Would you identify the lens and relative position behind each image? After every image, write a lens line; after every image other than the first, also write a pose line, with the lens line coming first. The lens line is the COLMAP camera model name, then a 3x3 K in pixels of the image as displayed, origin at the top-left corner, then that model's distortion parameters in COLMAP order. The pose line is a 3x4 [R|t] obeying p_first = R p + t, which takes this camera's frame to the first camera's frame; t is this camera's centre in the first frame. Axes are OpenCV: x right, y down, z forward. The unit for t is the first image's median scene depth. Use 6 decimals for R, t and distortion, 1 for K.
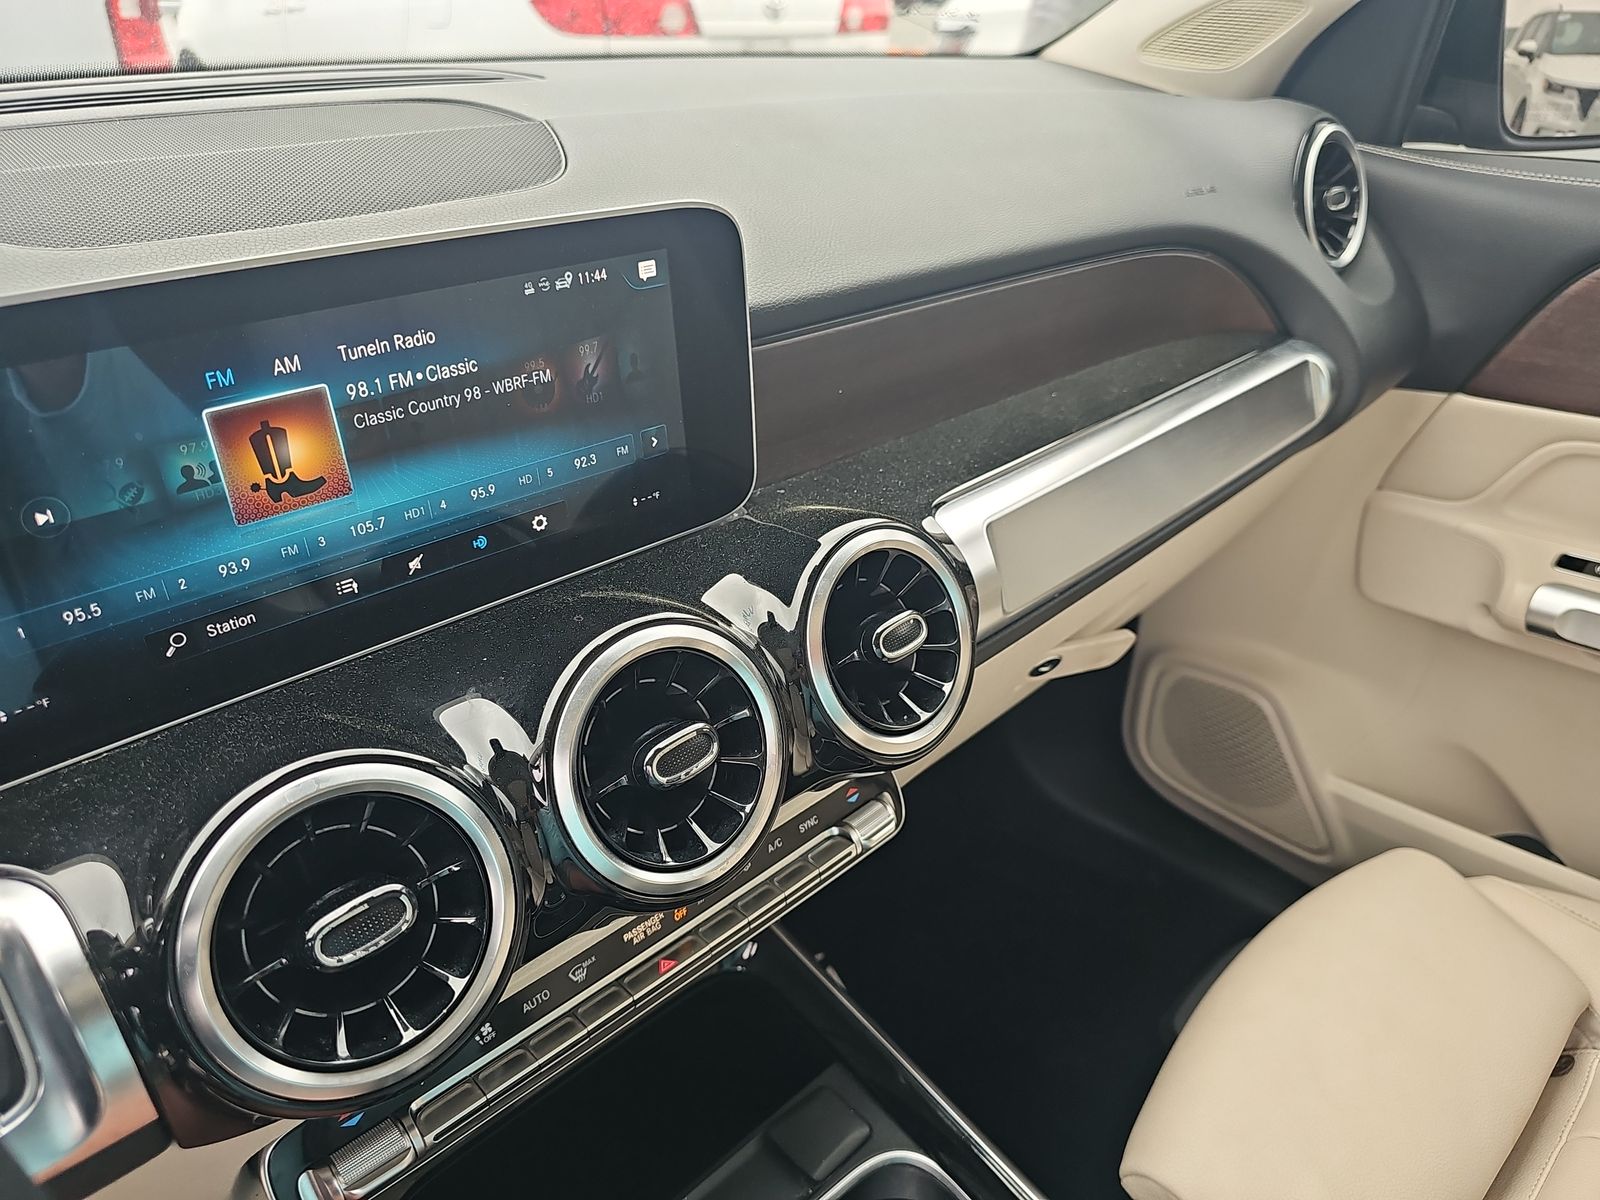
lens RADIAL K [[1039.9, 0, 800.0], [0, 1039.9, 600.0], [0, 0, 1]] dist [0.000845, -0.000425]
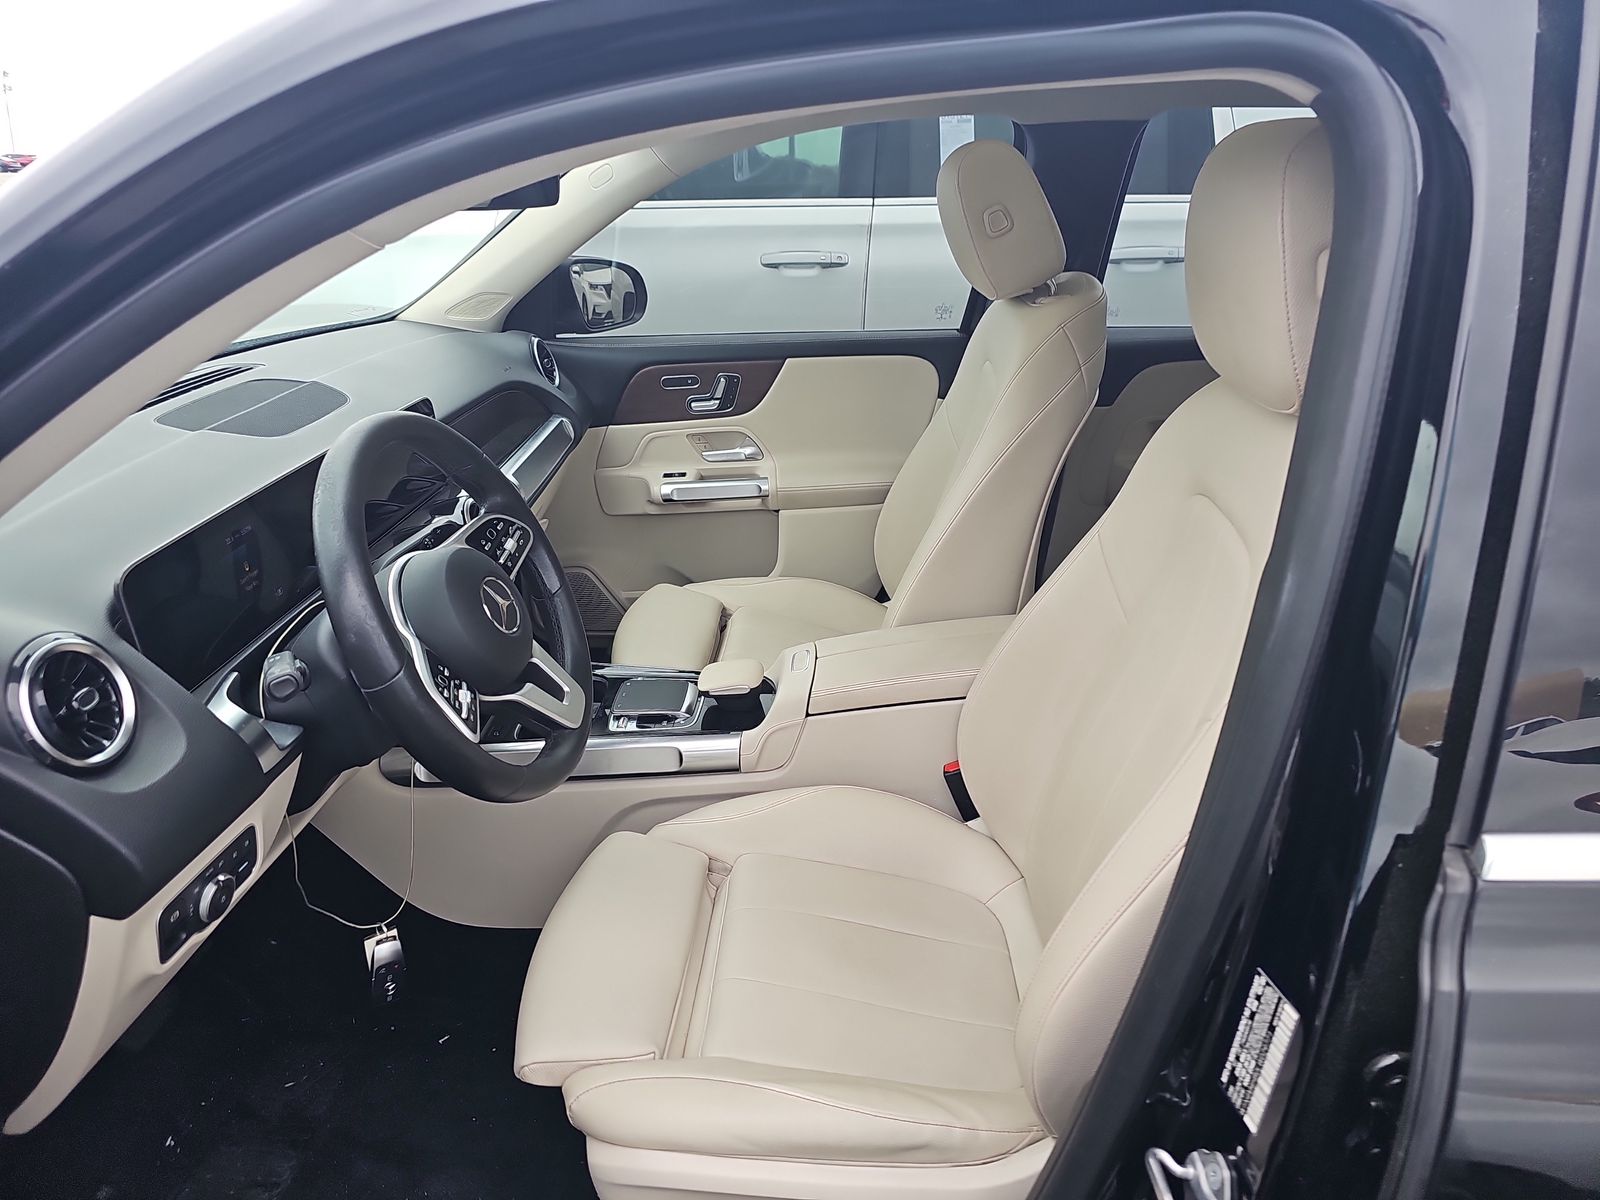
lens RADIAL K [[1103.2, 0, 800.0], [0, 1103.2, 600.0], [0, 0, 1]] dist [0.052501, -0.080356]
pose [[0.720214, -0.276939, 0.636079, -0.950200], [0.360505, 0.932755, -0.002082, 0.403360], [-0.592730, 0.230809, 0.771621, -1.377179]]
